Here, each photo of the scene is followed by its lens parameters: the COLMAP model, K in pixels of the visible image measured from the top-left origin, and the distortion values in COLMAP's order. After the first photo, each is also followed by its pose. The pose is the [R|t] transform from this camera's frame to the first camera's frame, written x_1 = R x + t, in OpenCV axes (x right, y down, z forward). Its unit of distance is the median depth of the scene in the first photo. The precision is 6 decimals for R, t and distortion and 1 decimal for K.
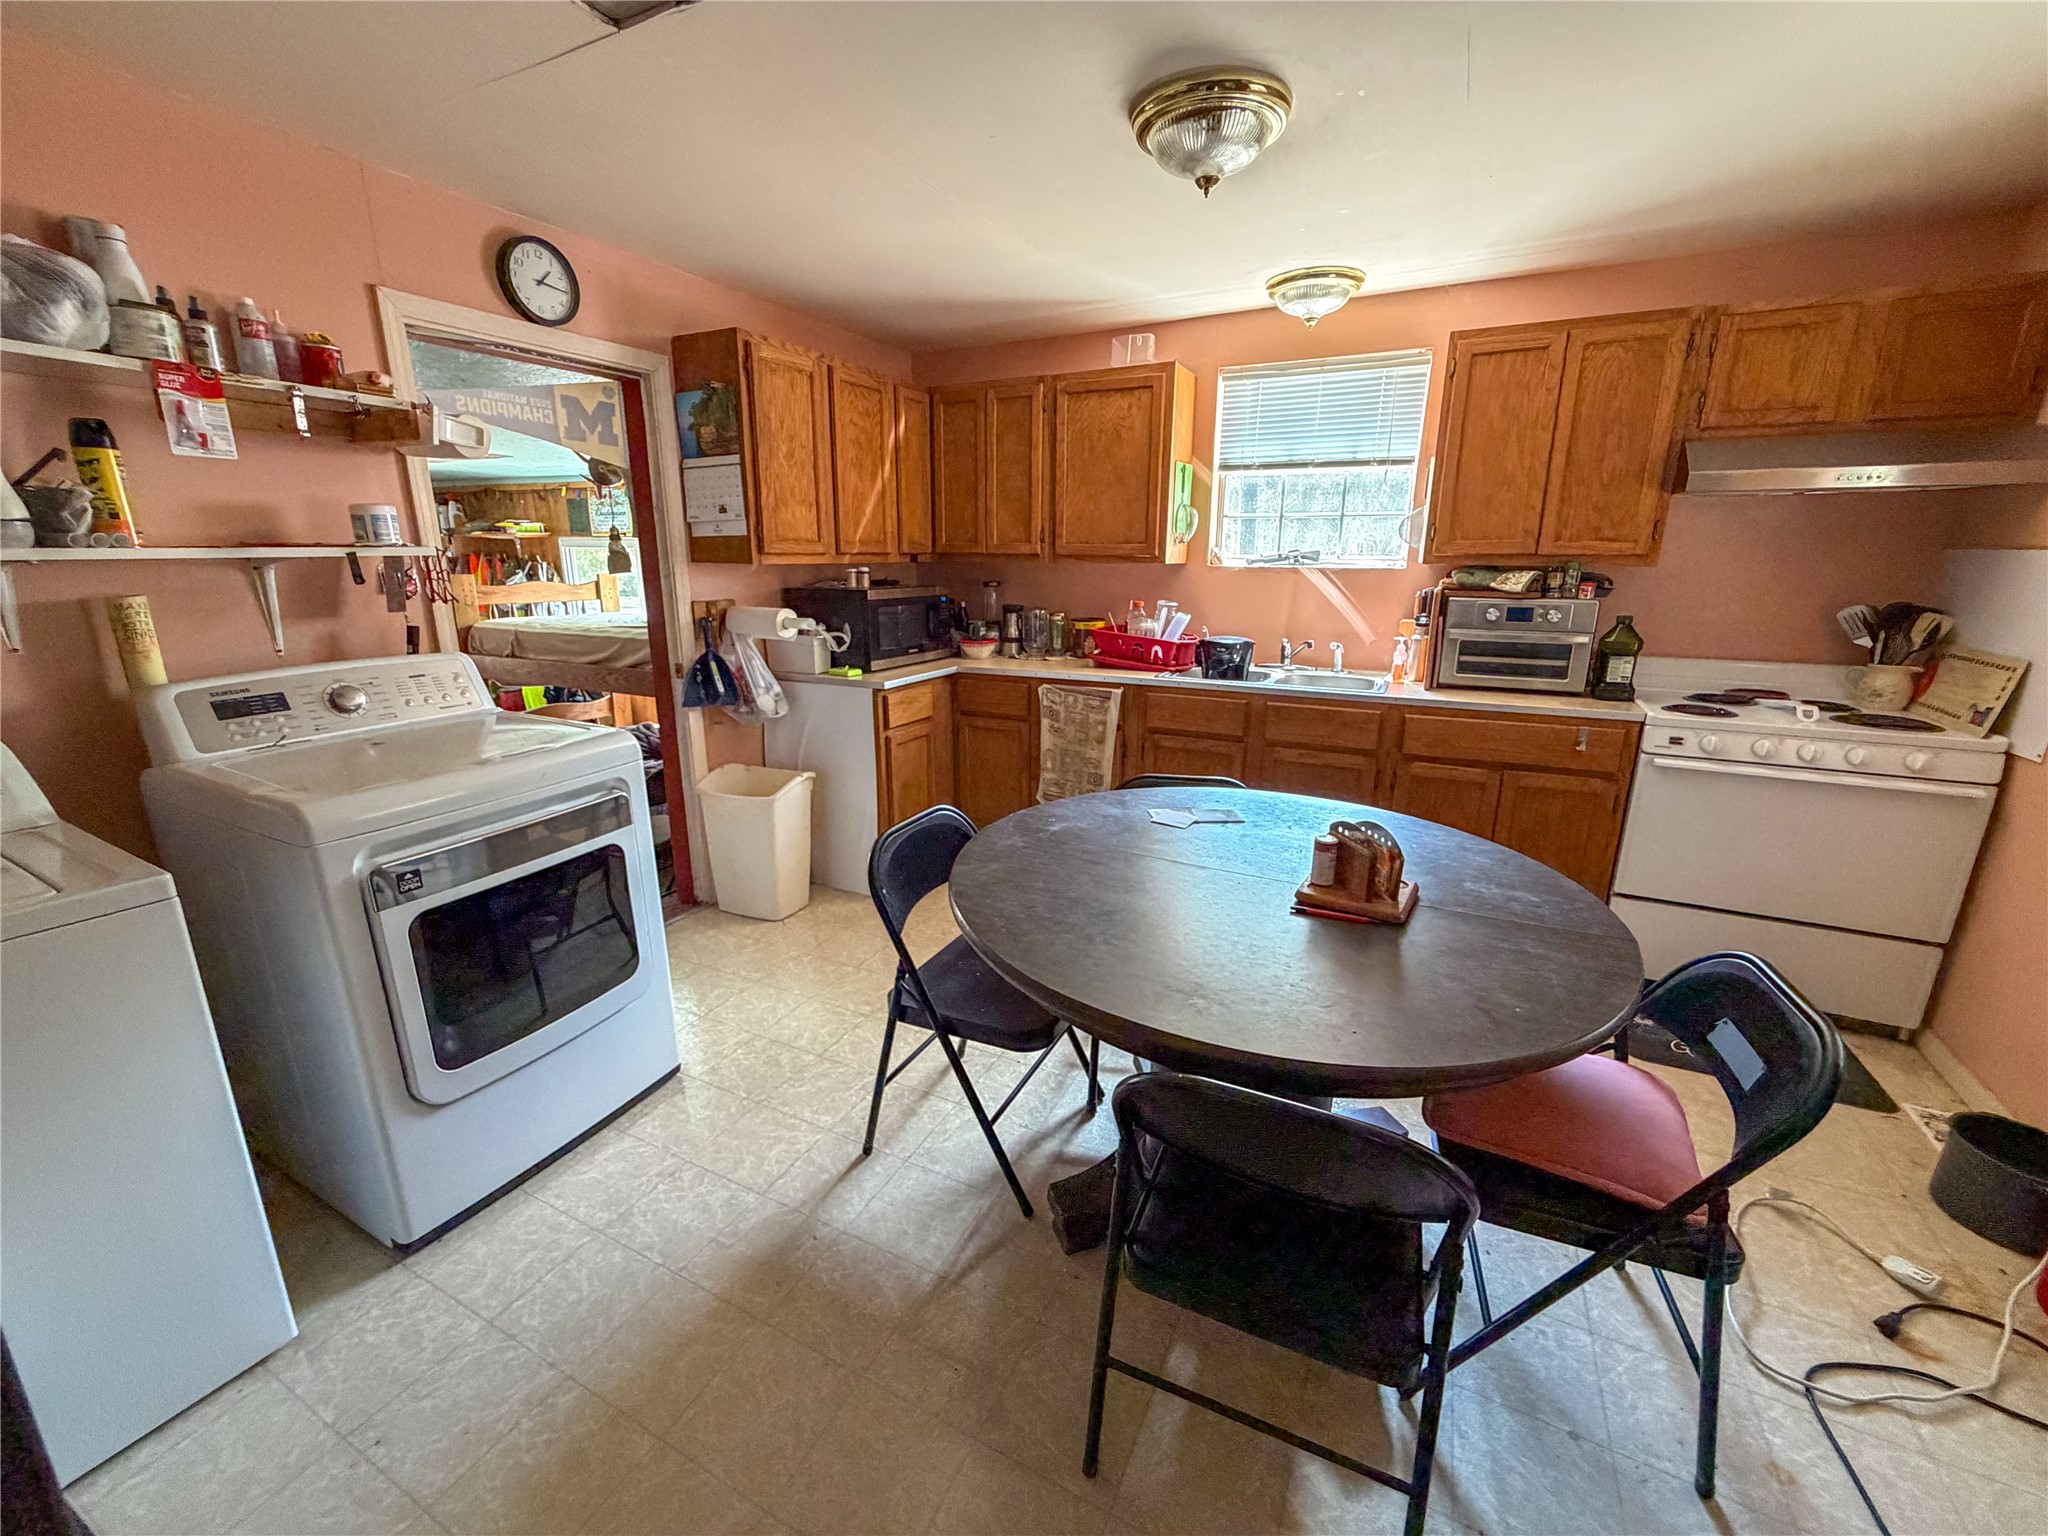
lens RADIAL K [[815.8, 0, 1015.8], [0, 815.8, 770.8], [0, 0, 1]] dist [-0.003401, -0.000523]
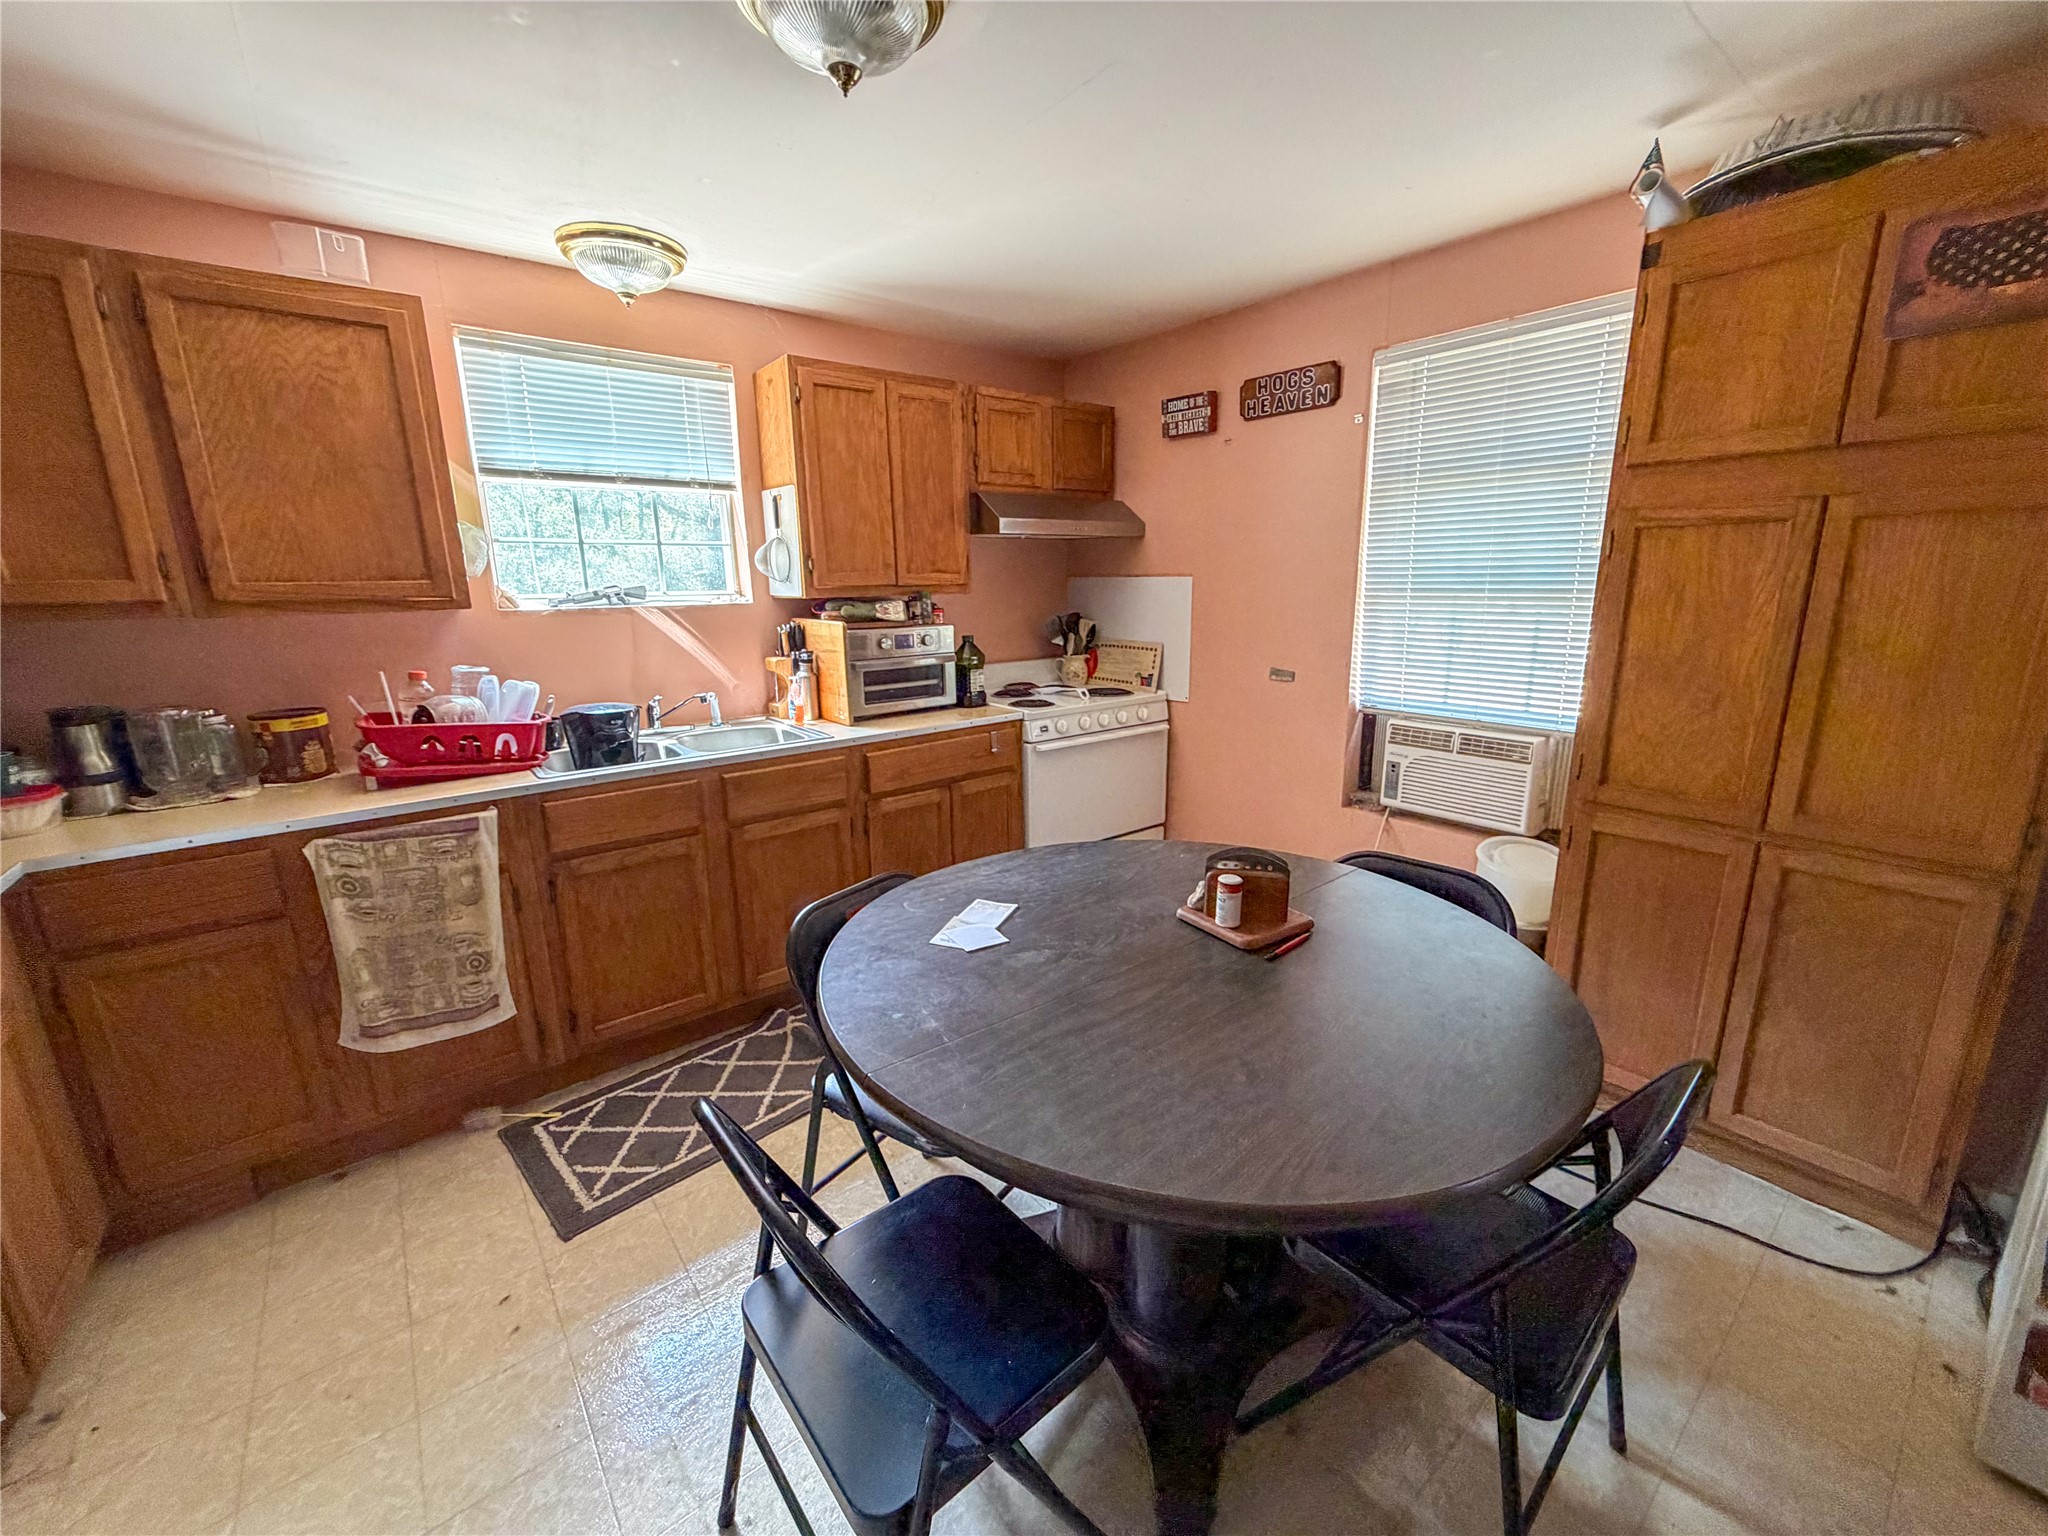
lens RADIAL K [[815.8, 0, 1023.7], [0, 815.8, 773.1], [0, 0, 1]] dist [-0.003401, -0.000523]
pose [[0.401963, -0.220064, 0.888818, -0.250480], [0.251364, 0.959918, 0.123990, -0.099935], [-0.880478, 0.173577, 0.441168, 0.351712]]
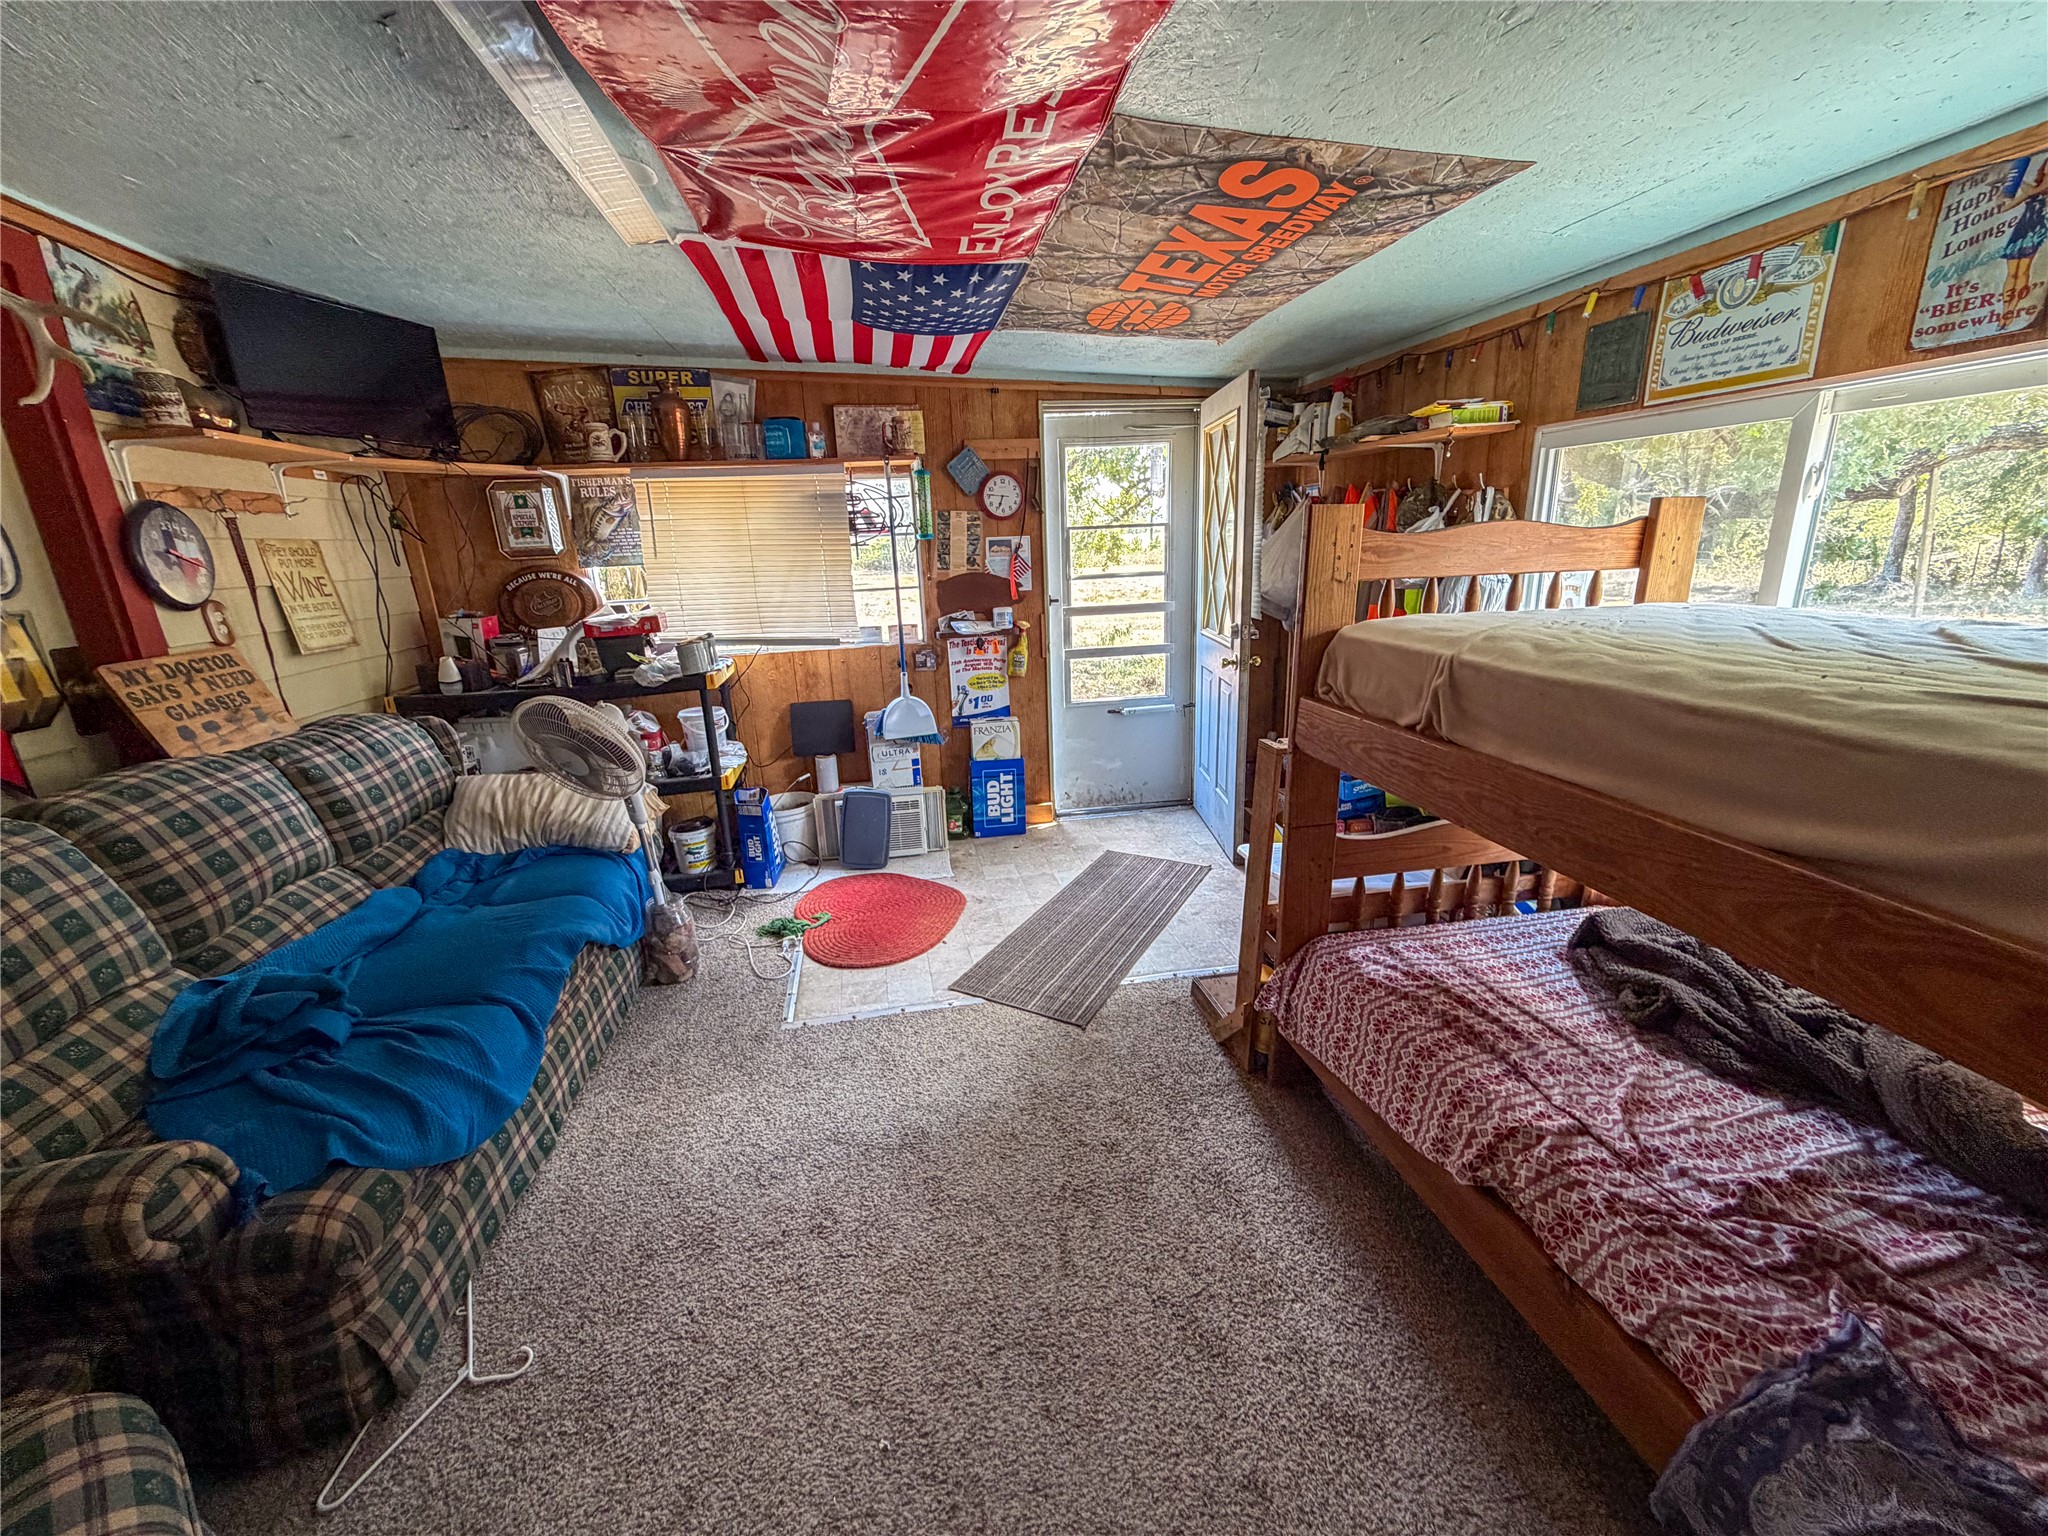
lens RADIAL K [[815.8, 0, 1020.8], [0, 815.8, 769.4], [0, 0, 1]] dist [-0.003401, -0.000523]
pose [[0.601436, 0.195727, -0.774574, -0.505877], [-0.166217, 0.978966, 0.118312, -0.156563], [0.781439, 0.057591, 0.621319, 0.738521]]
